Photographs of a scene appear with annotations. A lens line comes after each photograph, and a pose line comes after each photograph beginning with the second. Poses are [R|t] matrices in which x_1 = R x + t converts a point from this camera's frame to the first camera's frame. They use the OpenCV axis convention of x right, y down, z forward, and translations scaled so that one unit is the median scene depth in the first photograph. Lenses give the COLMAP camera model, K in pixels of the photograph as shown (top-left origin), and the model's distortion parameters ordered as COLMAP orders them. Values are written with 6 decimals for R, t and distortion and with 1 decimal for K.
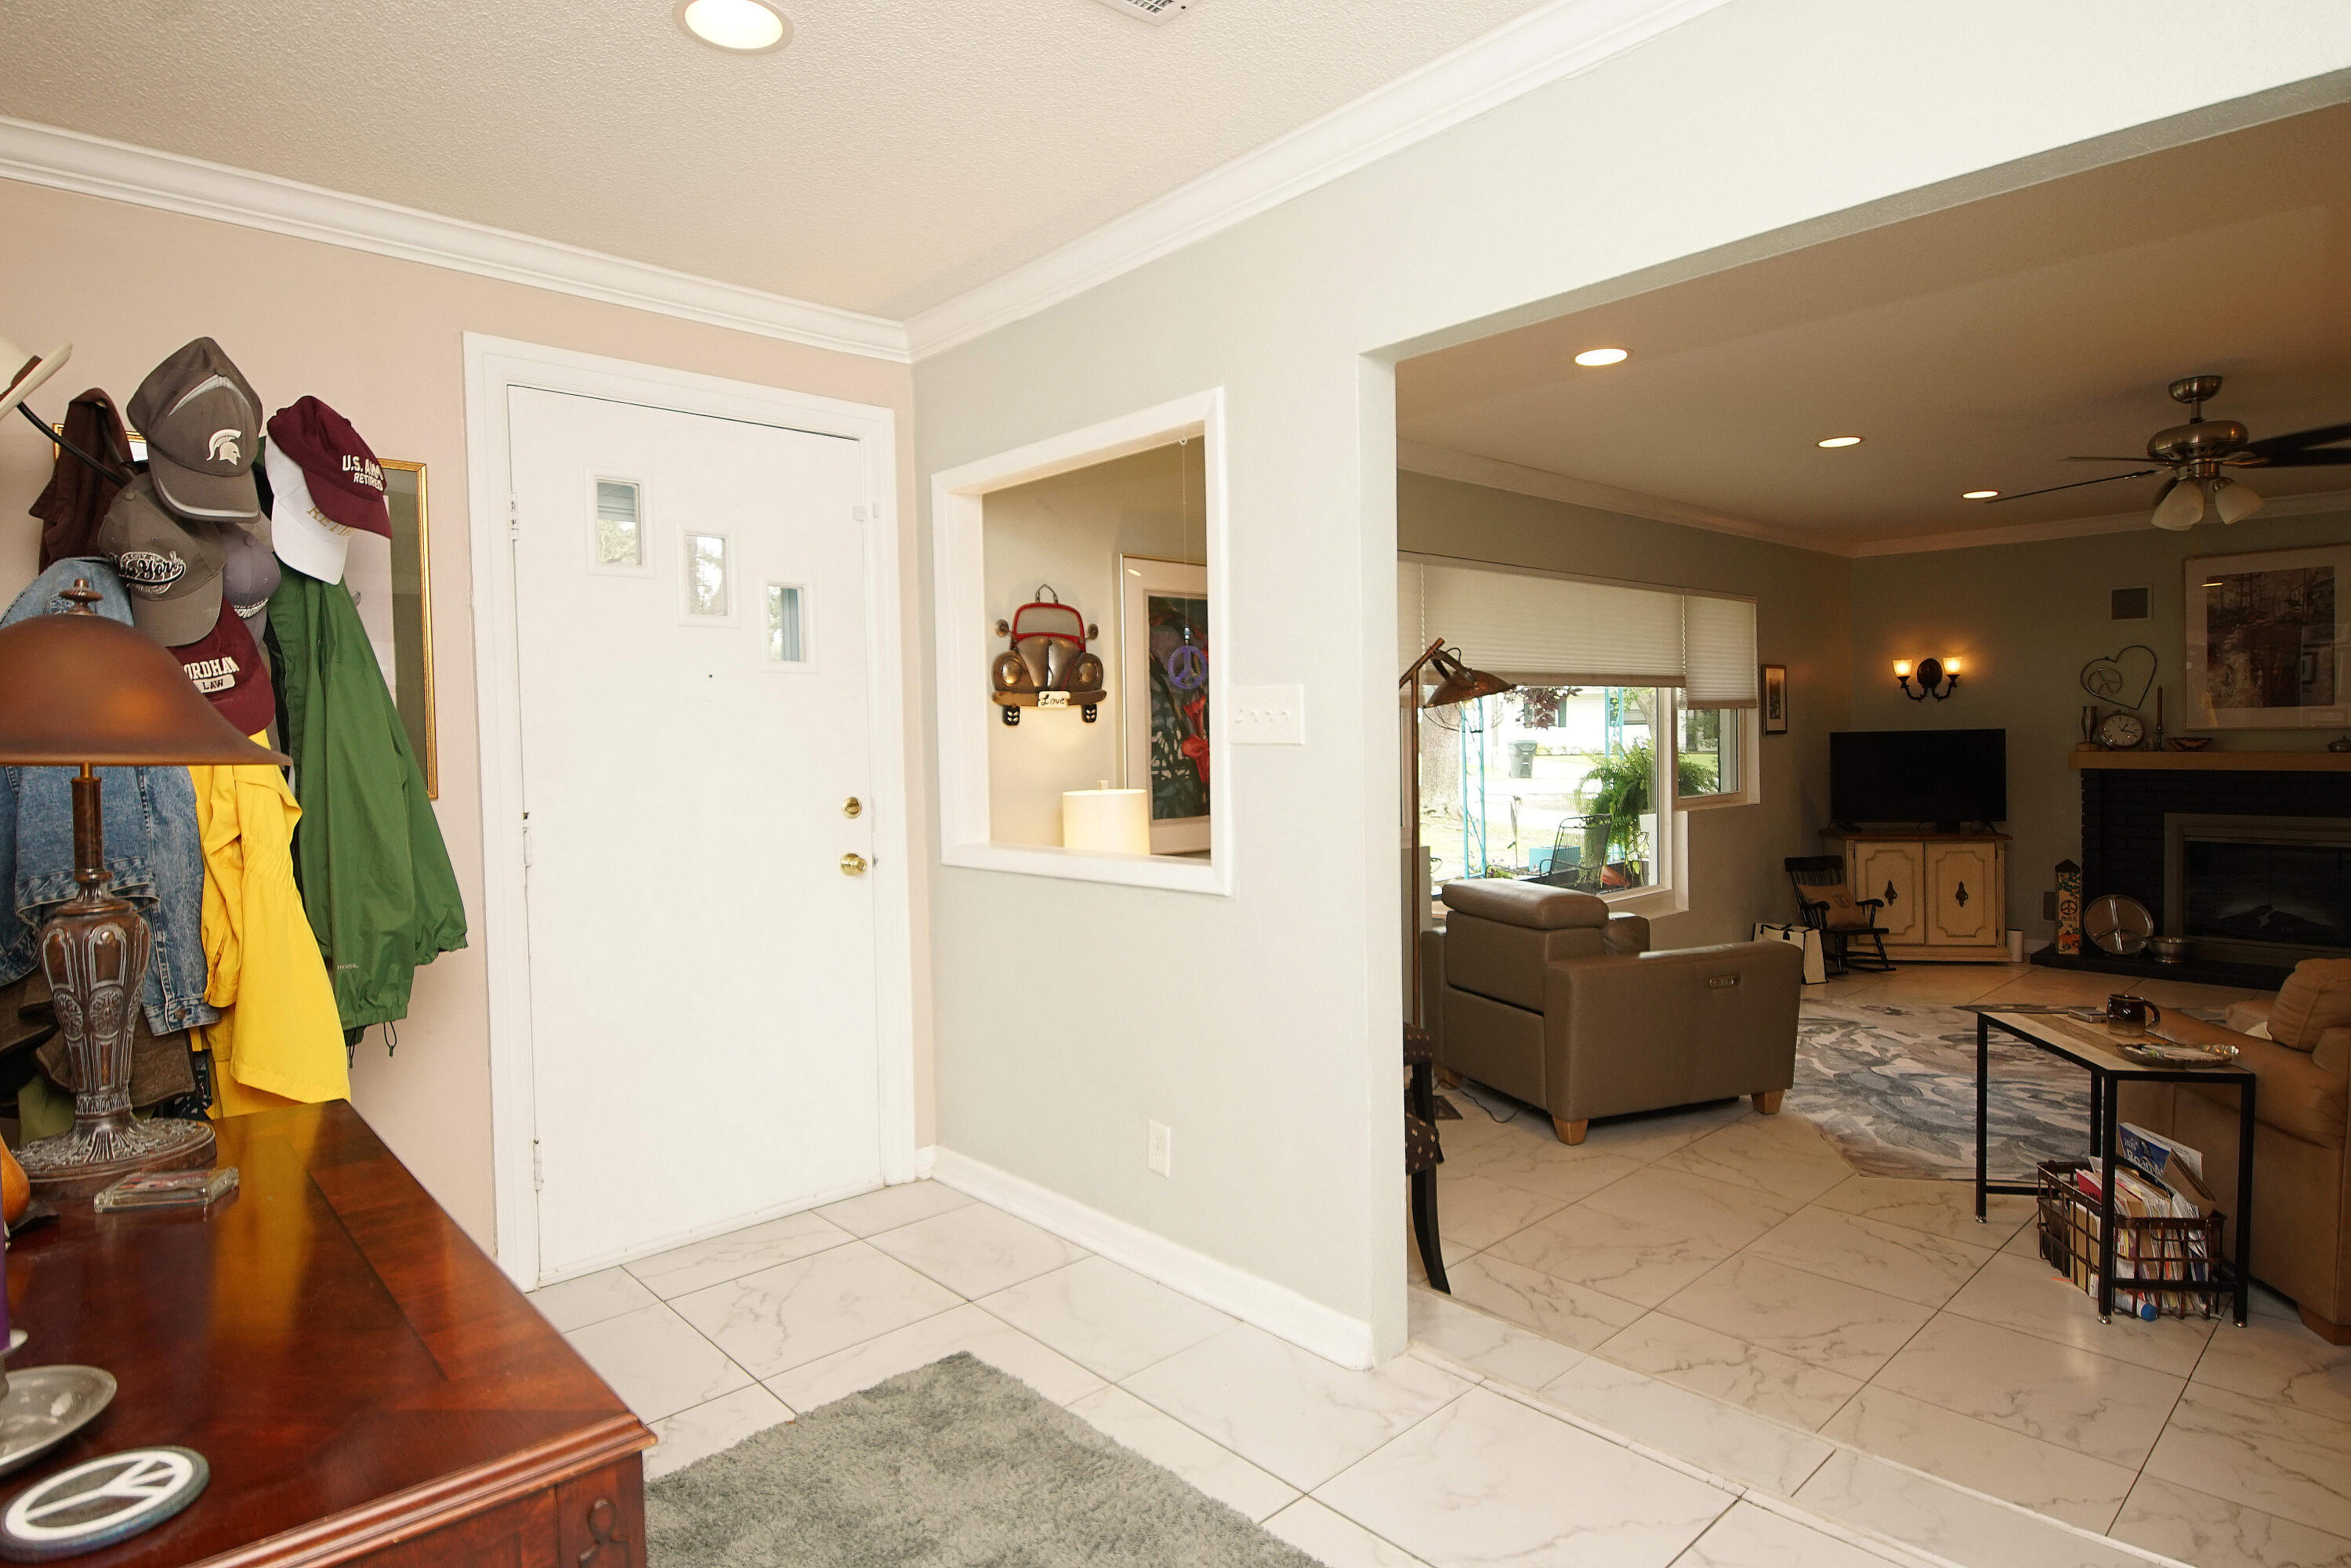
lens RADIAL K [[1253.8, 0, 1181.9], [0, 1253.8, 772.2], [0, 0, 1]] dist [0.022511, -0.024294]
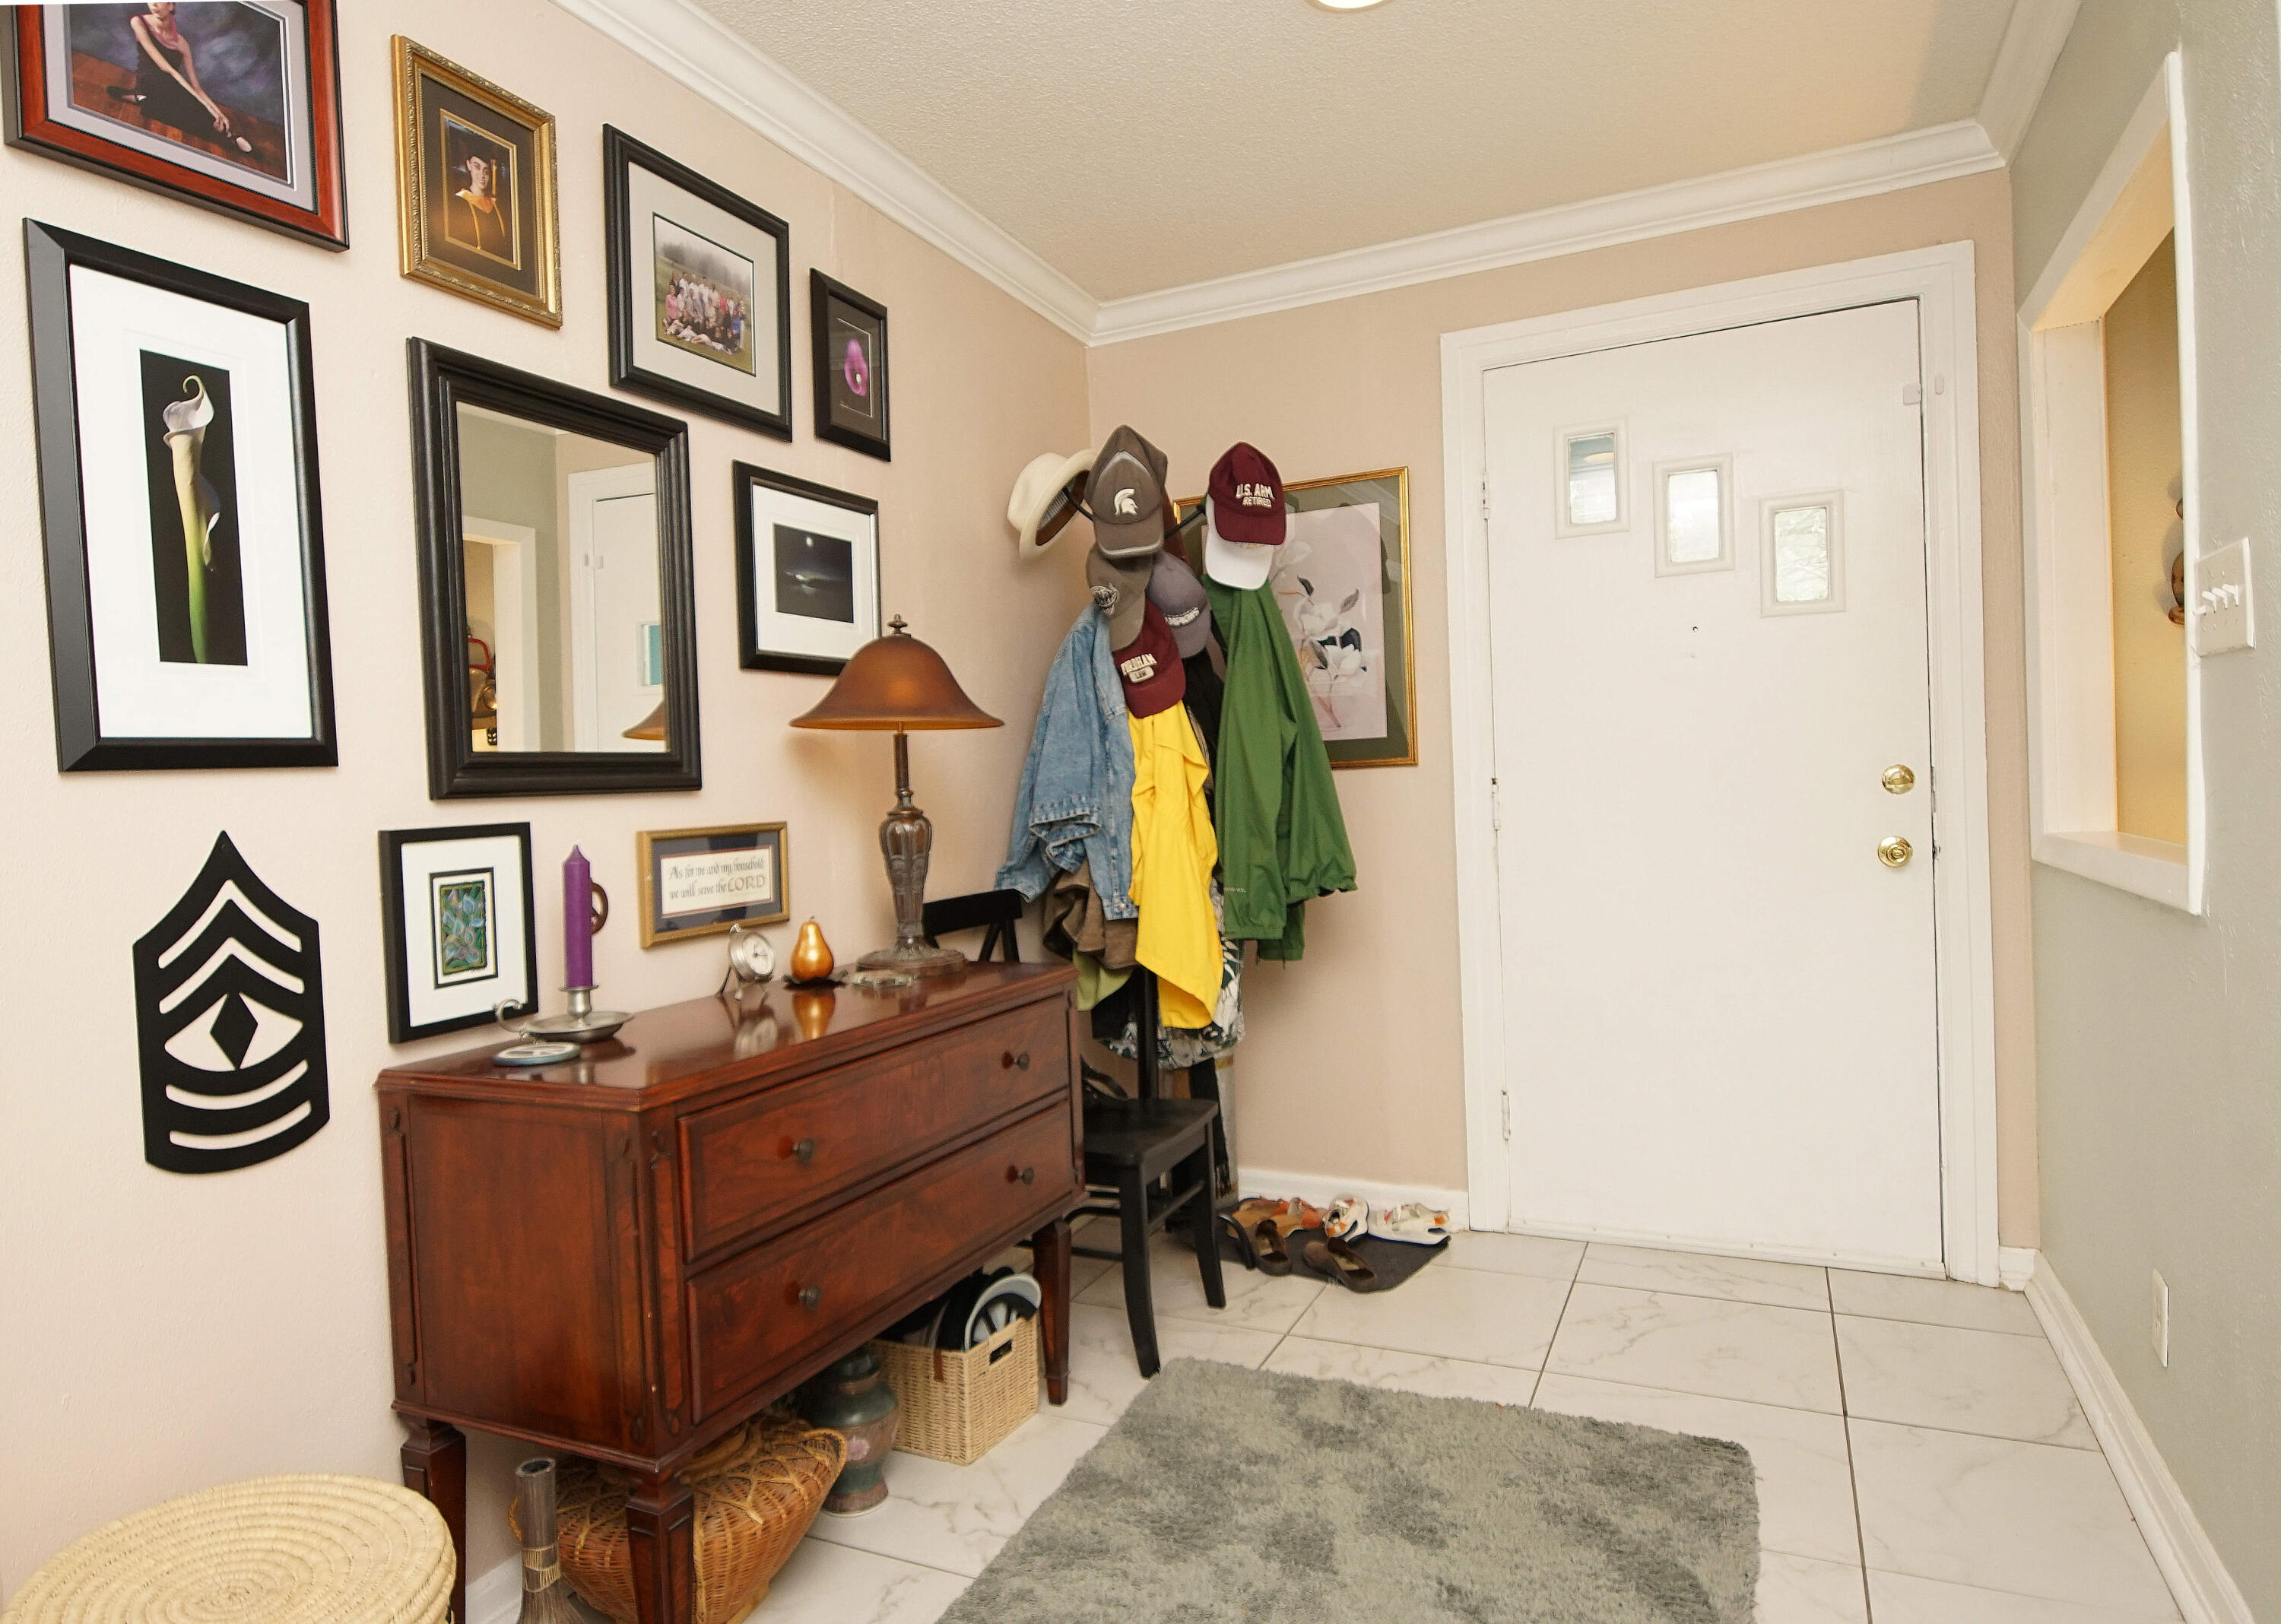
lens RADIAL K [[1391.2, 0, 1088.0], [0, 1391.2, 823.3], [0, 0, 1]] dist [0.012757, -0.001629]
pose [[0.358852, 0.028617, -0.932956, 0.189562], [0.004775, 0.999461, 0.032493, 0.012832], [0.933382, -0.016115, 0.358522, 0.114105]]
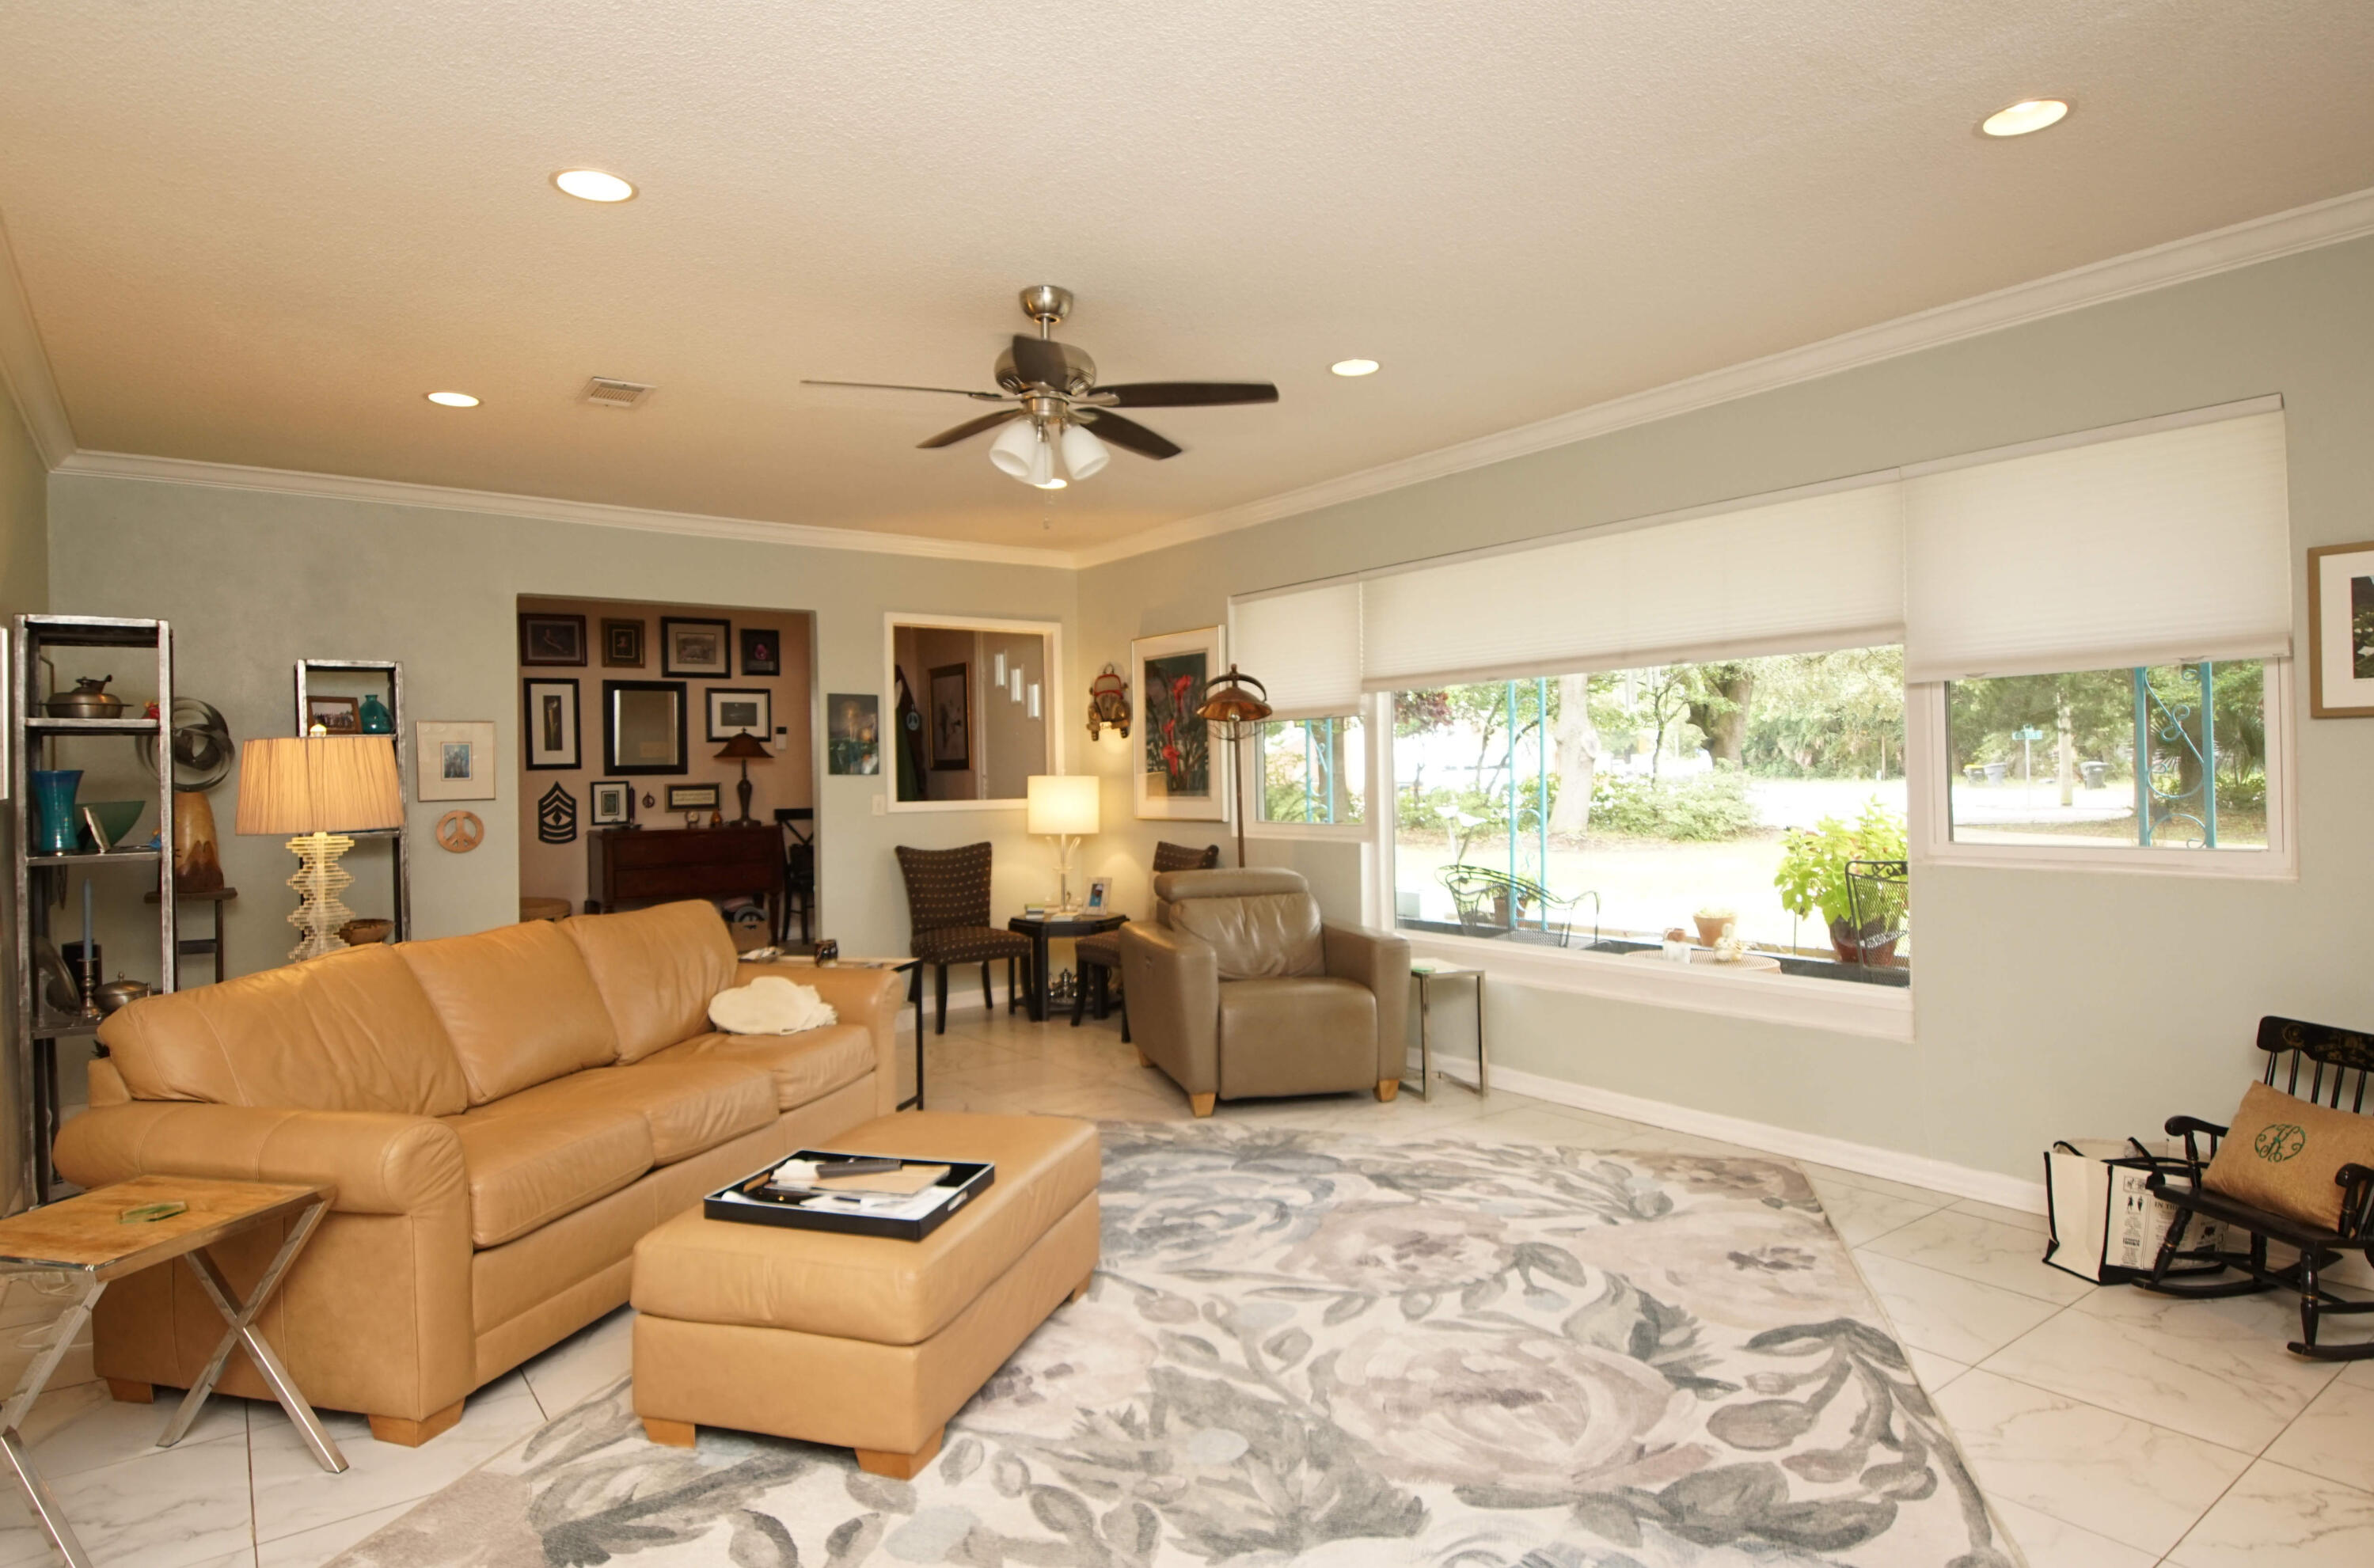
lens RADIAL K [[1297.7, 0, 1168.9], [0, 1297.7, 777.3], [0, 0, 1]] dist [-0.000877, -0.004563]
pose [[-0.113882, 0.022981, -0.993228, 0.979704], [-0.012794, 0.999616, 0.024595, -0.016687], [0.993412, 0.015509, -0.113544, 0.714618]]
